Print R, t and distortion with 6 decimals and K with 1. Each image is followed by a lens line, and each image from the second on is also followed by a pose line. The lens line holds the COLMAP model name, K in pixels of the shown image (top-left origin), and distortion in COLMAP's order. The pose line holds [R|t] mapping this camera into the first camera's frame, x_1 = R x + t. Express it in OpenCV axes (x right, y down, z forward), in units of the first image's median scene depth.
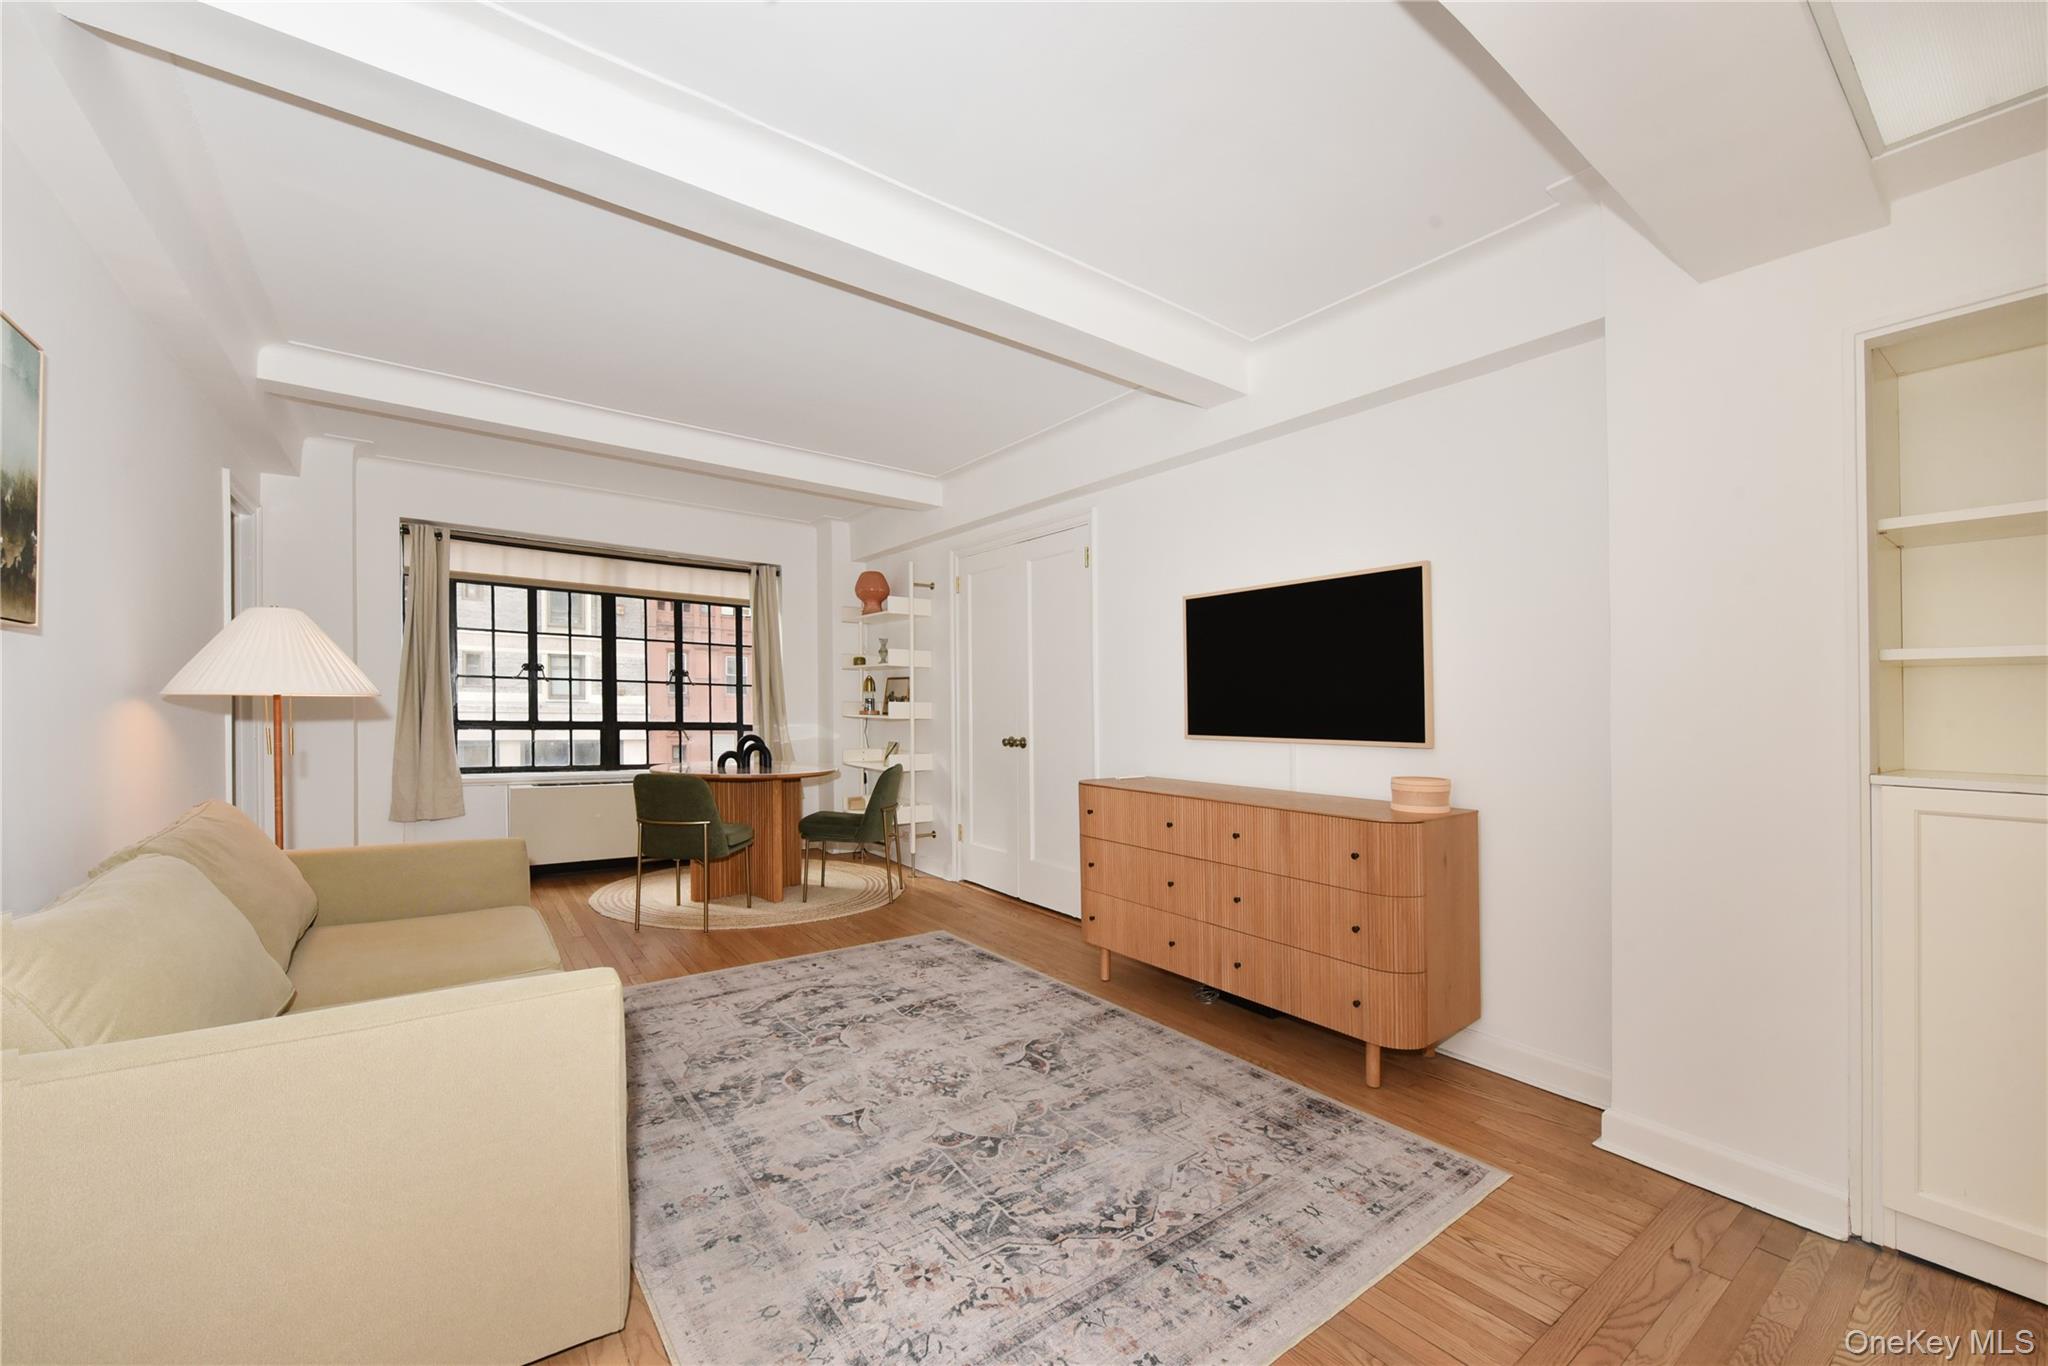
lens RADIAL K [[807.1, 0, 1019.2], [0, 807.1, 665.3], [0, 0, 1]] dist [-0.013378, -0.000036]
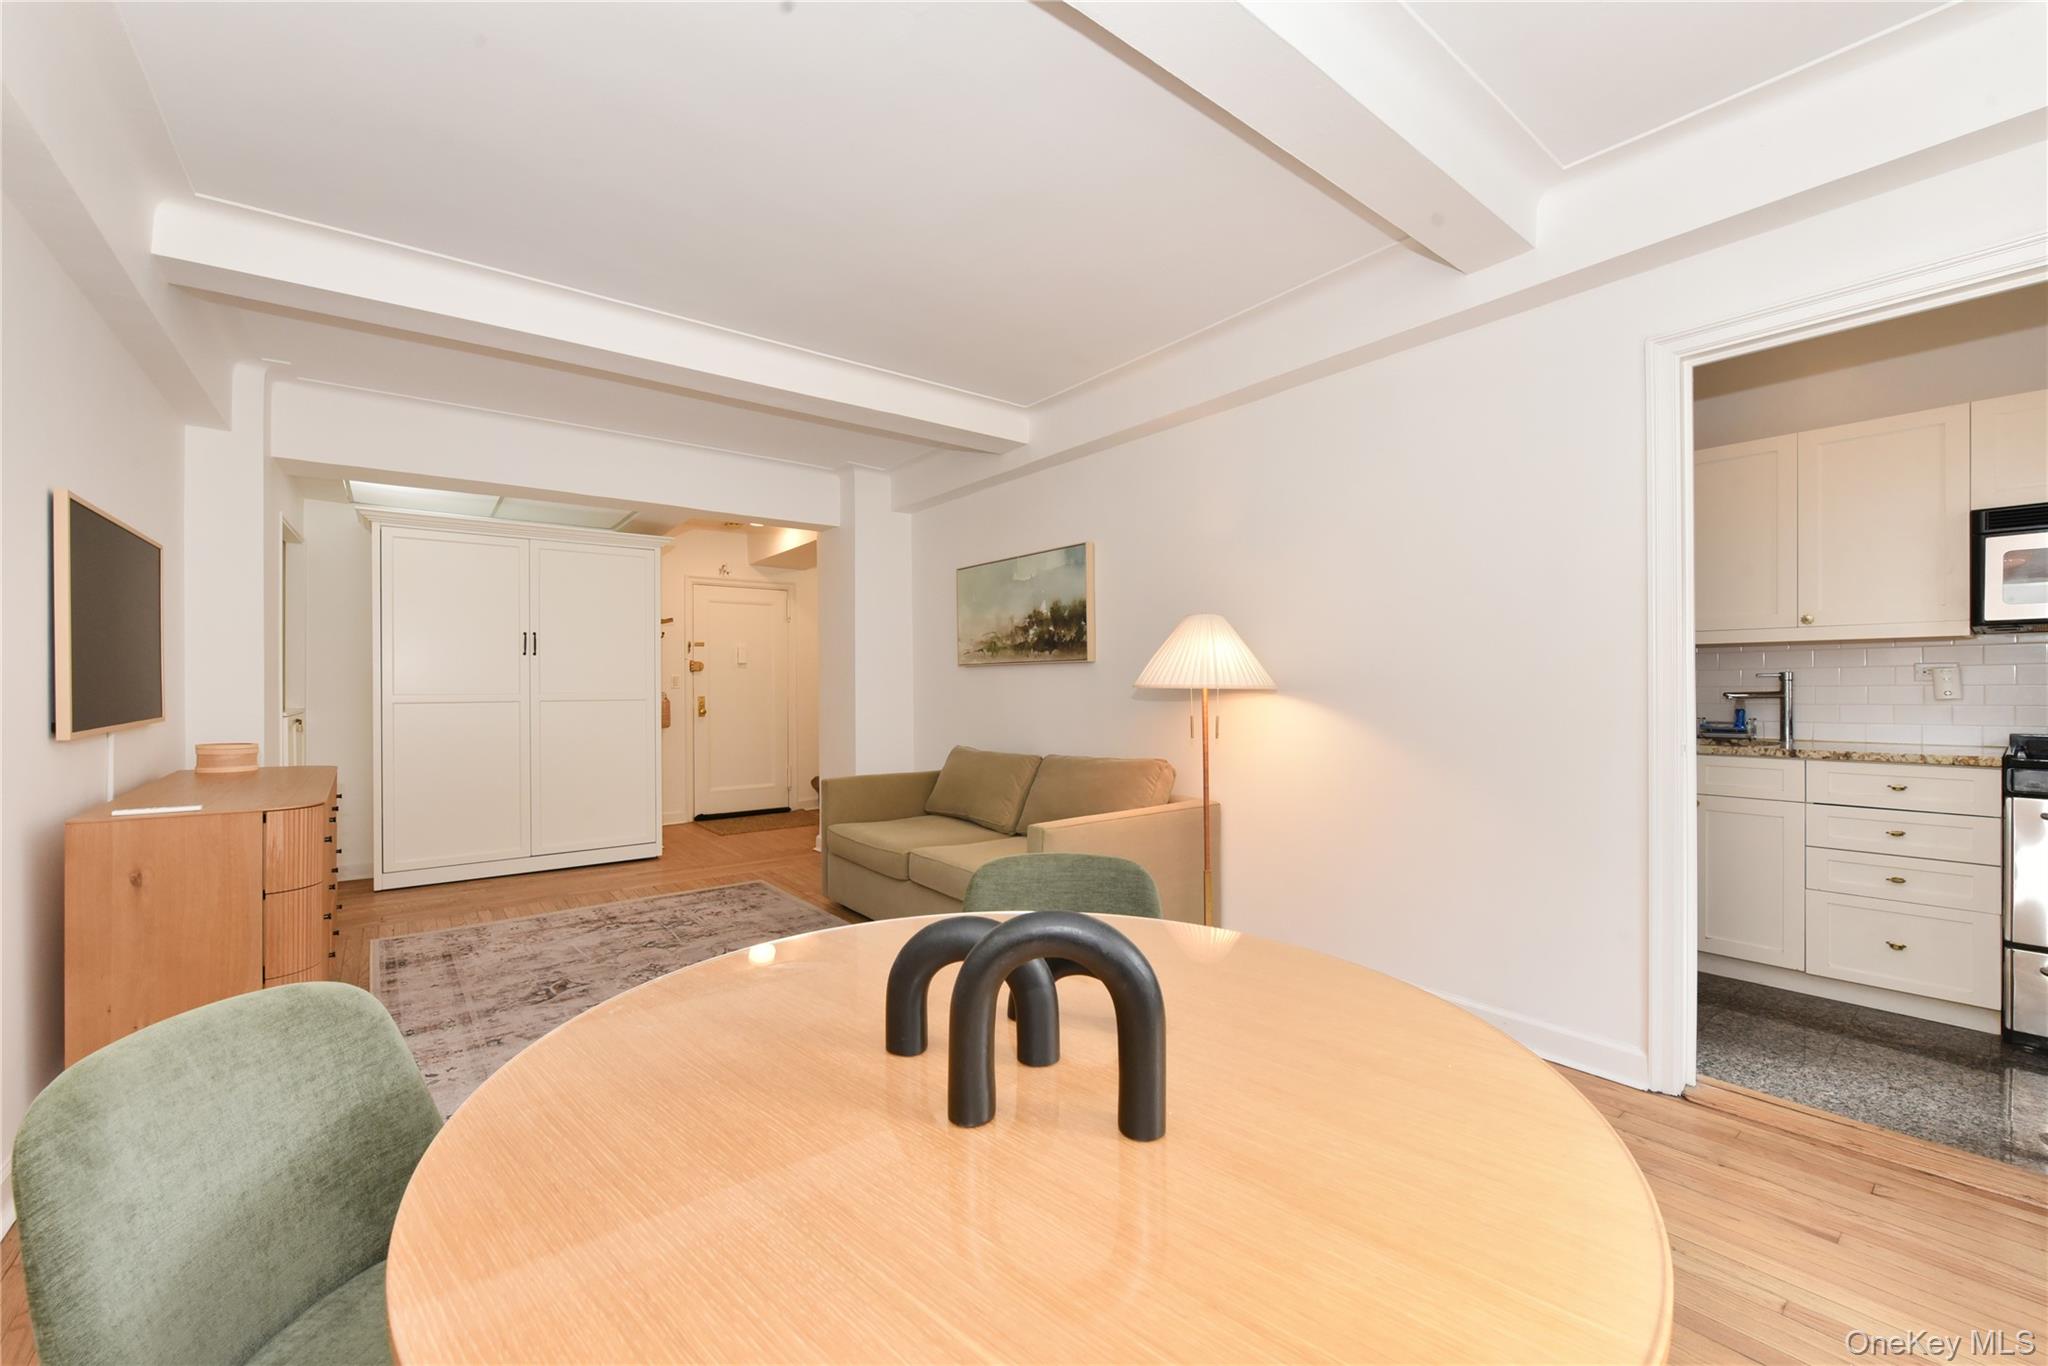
lens RADIAL K [[820.7, 0, 1011.4], [0, 820.7, 678.1], [0, 0, 1]] dist [-0.014346, -0.000434]
pose [[-0.999702, -0.013935, -0.020039, -0.502927], [-0.012671, 0.998005, -0.061851, 0.087357], [0.020861, -0.061578, -0.997884, 1.840303]]
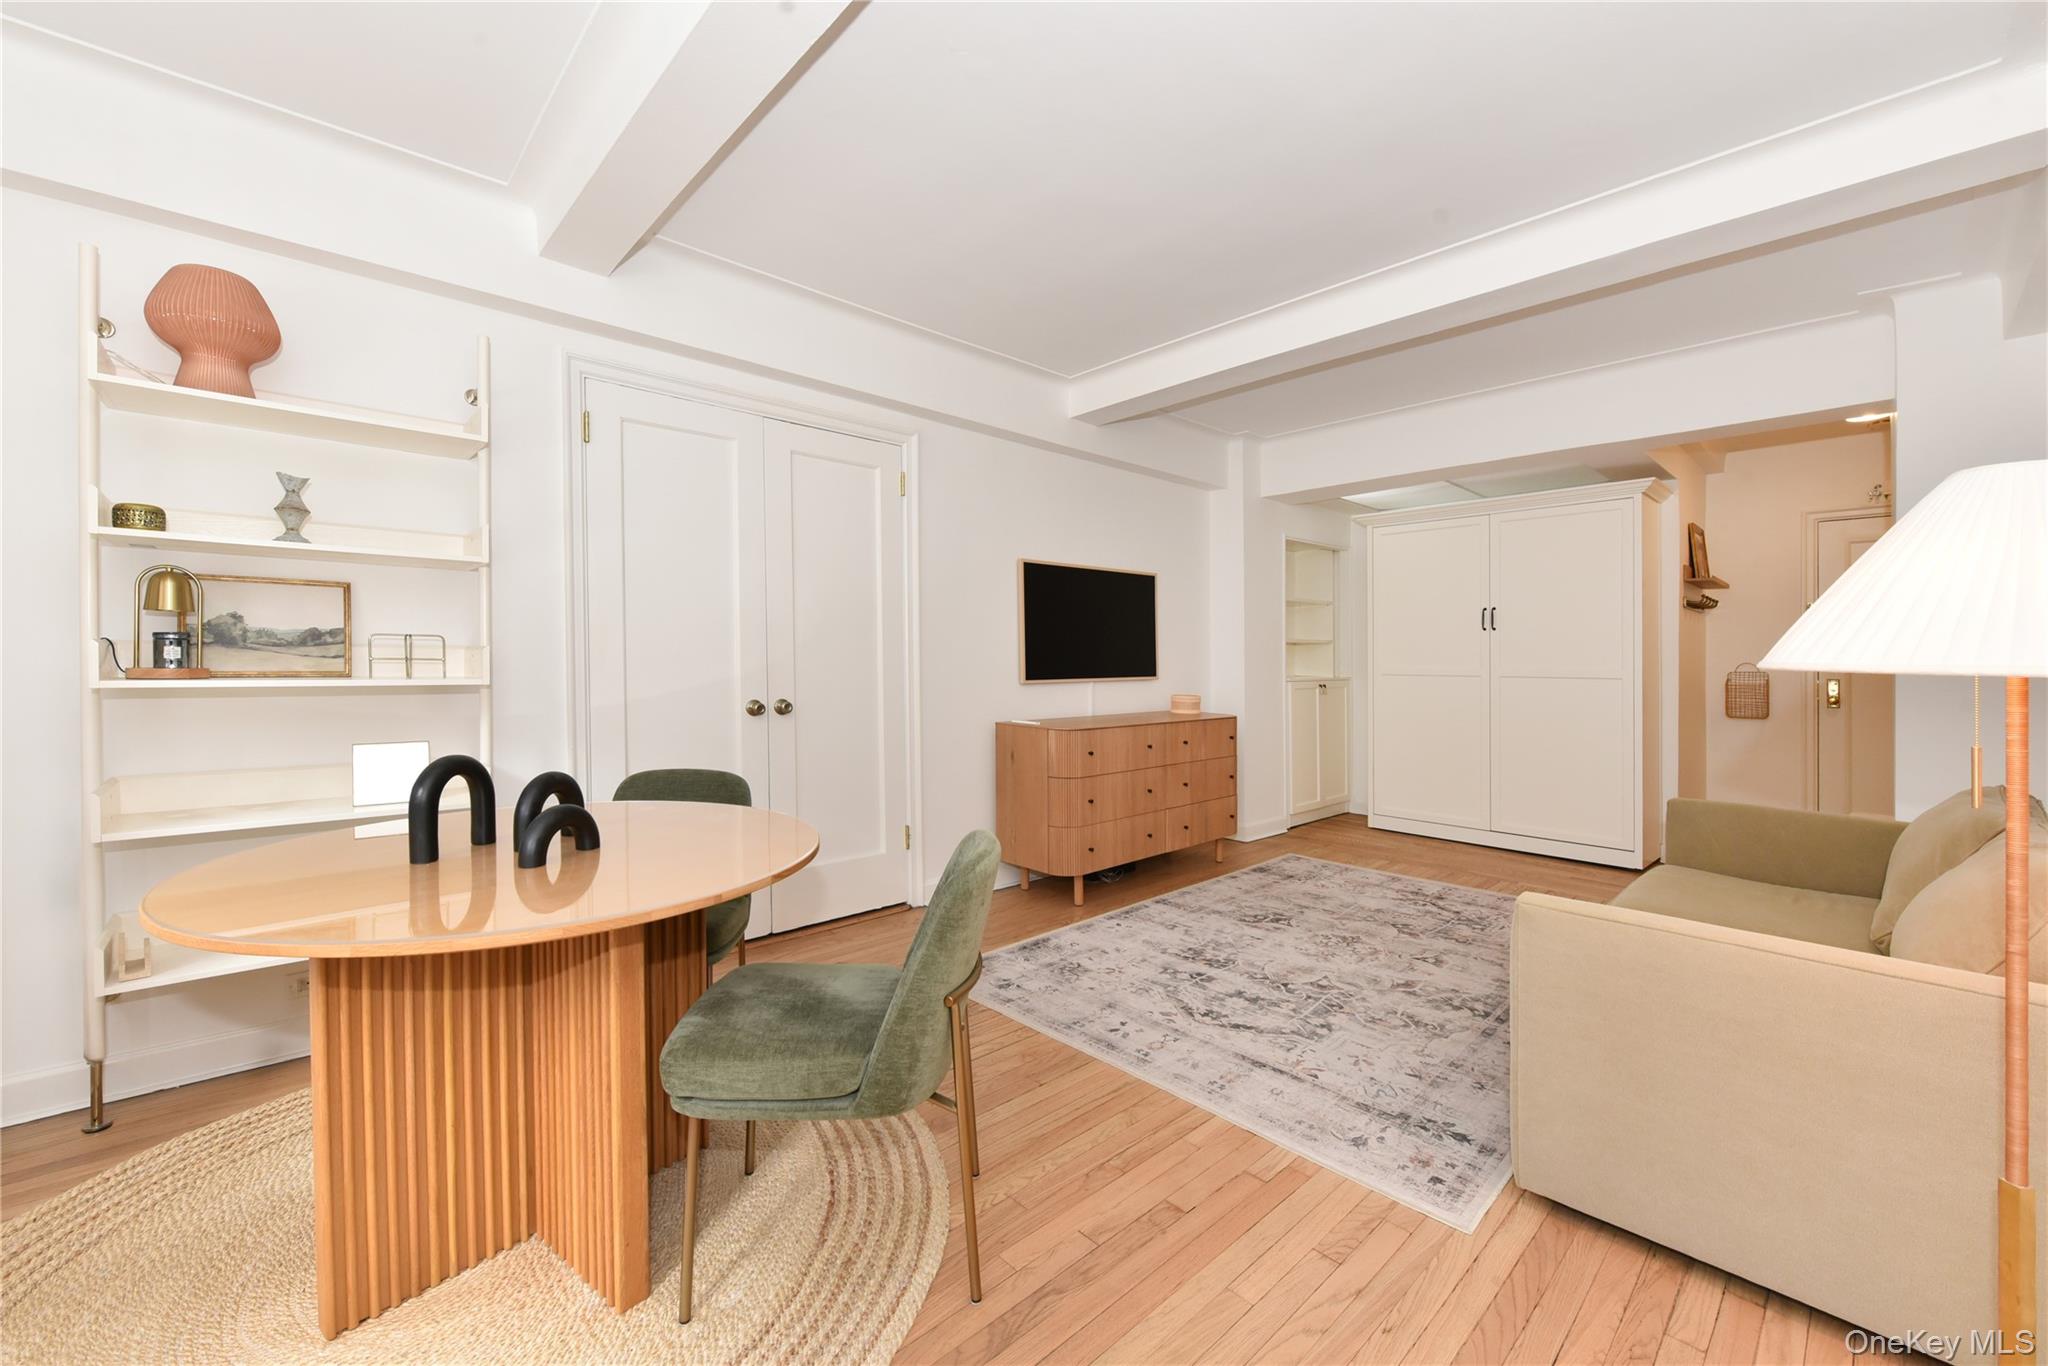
lens RADIAL K [[807.1, 0, 1019.2], [0, 807.1, 665.3], [0, 0, 1]] dist [-0.013378, -0.000036]
pose [[-0.107754, -0.029501, 0.993740, -1.055135], [-0.063418, 0.997728, 0.022743, 0.046951], [-0.992153, -0.060570, -0.109380, 1.325847]]
